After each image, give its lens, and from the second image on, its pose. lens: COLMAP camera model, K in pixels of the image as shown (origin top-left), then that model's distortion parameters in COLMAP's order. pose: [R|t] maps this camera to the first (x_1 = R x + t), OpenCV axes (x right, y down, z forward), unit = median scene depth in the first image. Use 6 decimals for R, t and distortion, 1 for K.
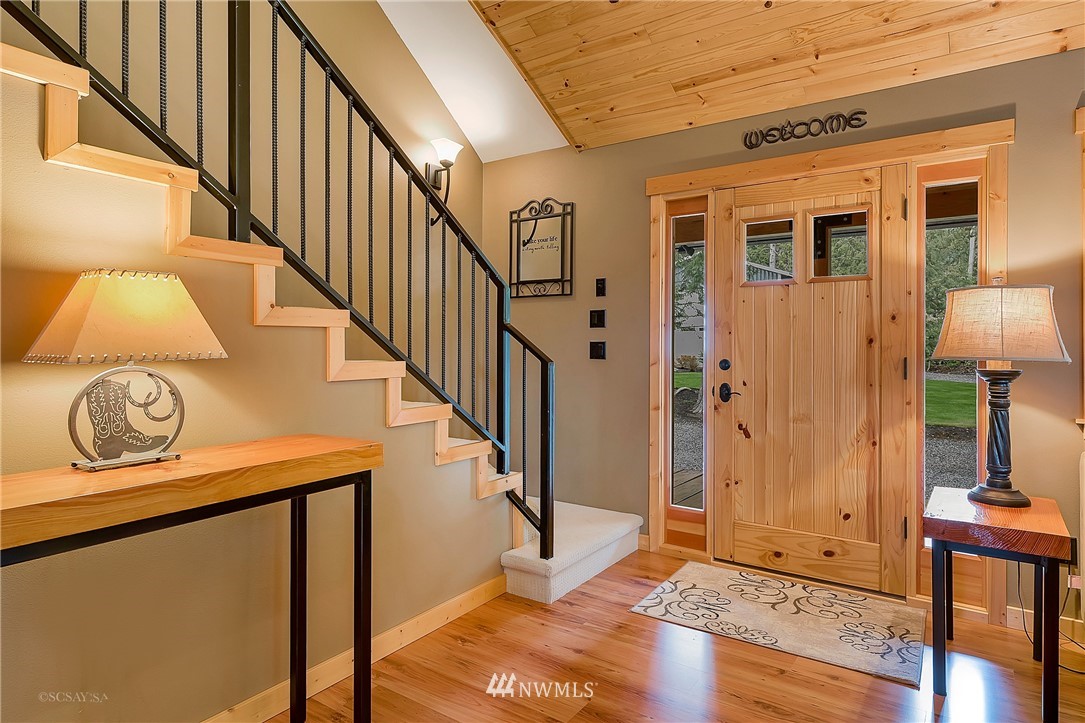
lens RADIAL K [[621.2, 0, 542.1], [0, 621.2, 345.5], [0, 0, 1]] dist [-0.002748, -0.000979]
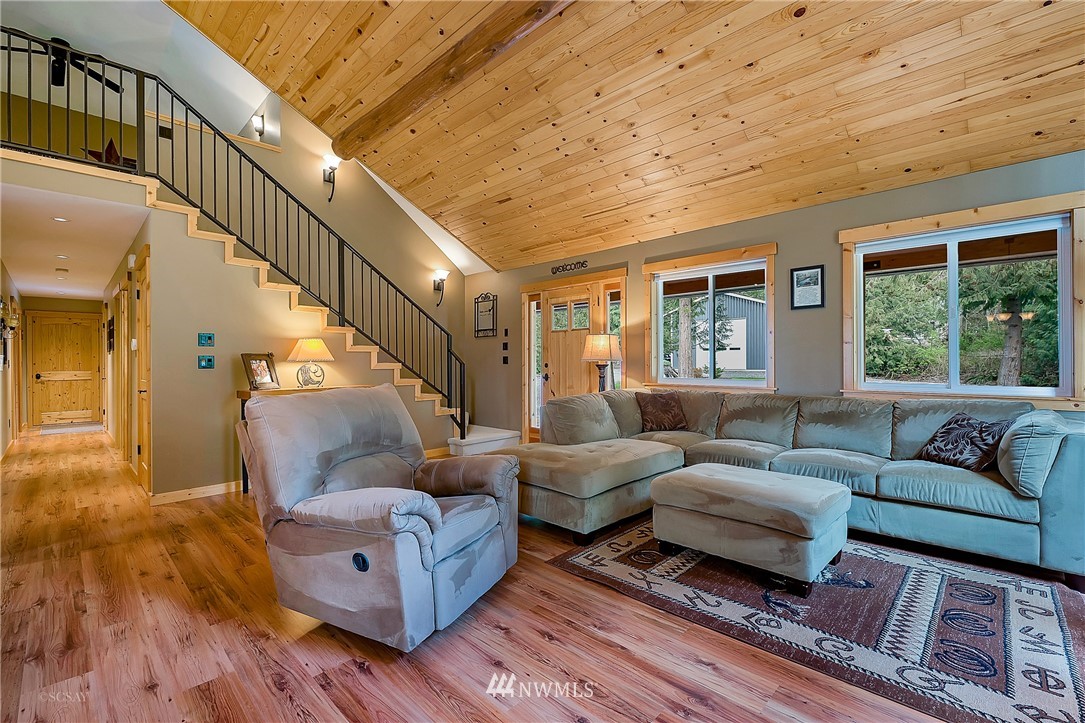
lens RADIAL K [[469.8, 0, 542.5], [0, 469.8, 361.5], [0, 0, 1]] dist [-0.001499, -0.000849]
pose [[0.986658, -0.009131, -0.162552, 0.636448], [0.008537, 0.999954, -0.004353, 0.026600], [0.162584, 0.002907, 0.986690, -0.851246]]
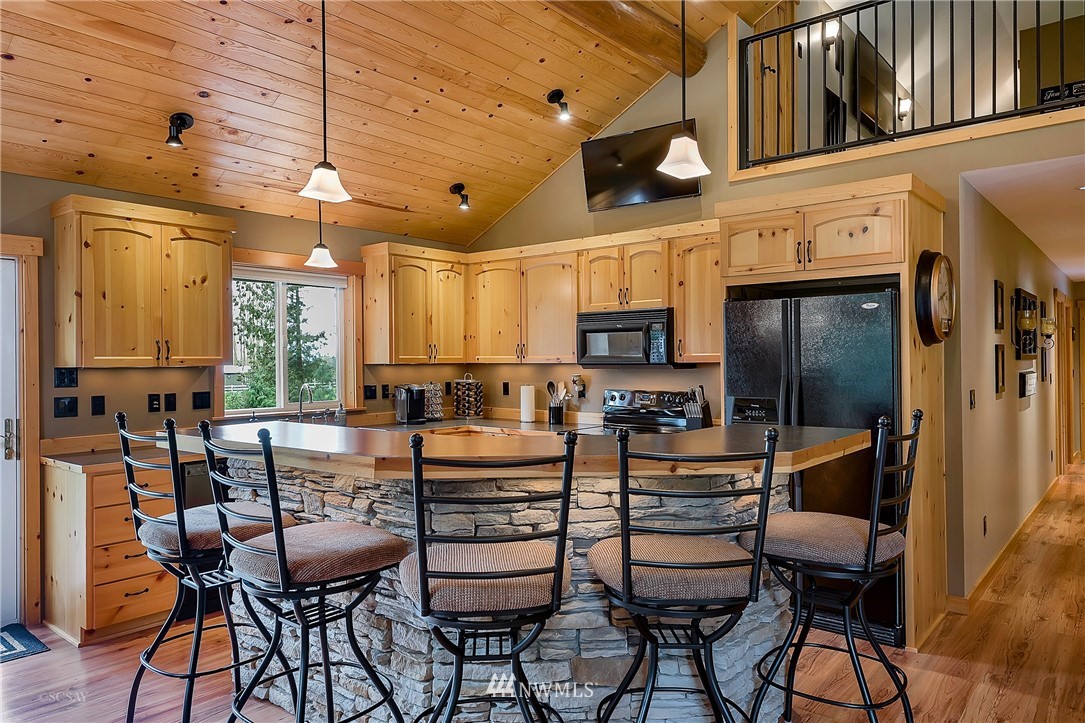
lens RADIAL K [[724.9, 0, 542.5], [0, 724.9, 361.5], [0, 0, 1]] dist [0.028888, 0.000440]
pose [[-0.081471, 0.002622, -0.996672, 0.584034], [0.002902, 0.999993, 0.002393, -0.063548], [0.996671, -0.002697, -0.081478, -0.697469]]
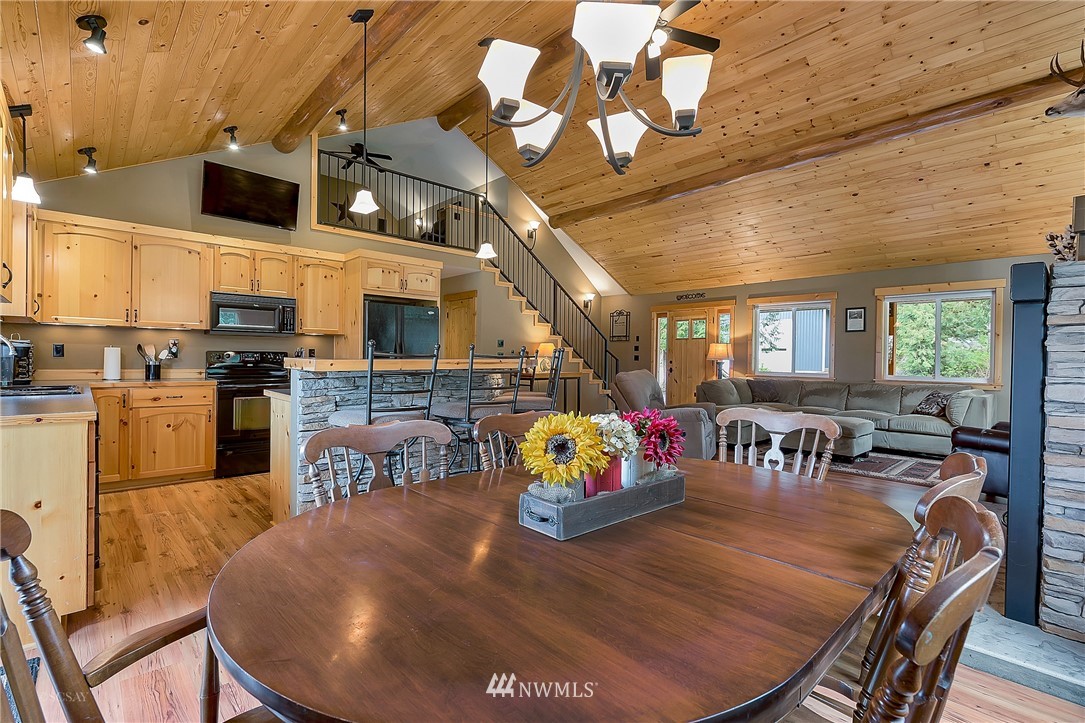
lens RADIAL K [[493.4, 0, 542.5], [0, 493.4, 361.5], [0, 0, 1]] dist [0.000319, -0.000024]
pose [[0.977344, 0.011133, -0.211363, 0.196267], [-0.010777, 0.999938, 0.002835, 0.030402], [0.211381, -0.000493, 0.977404, -2.051717]]
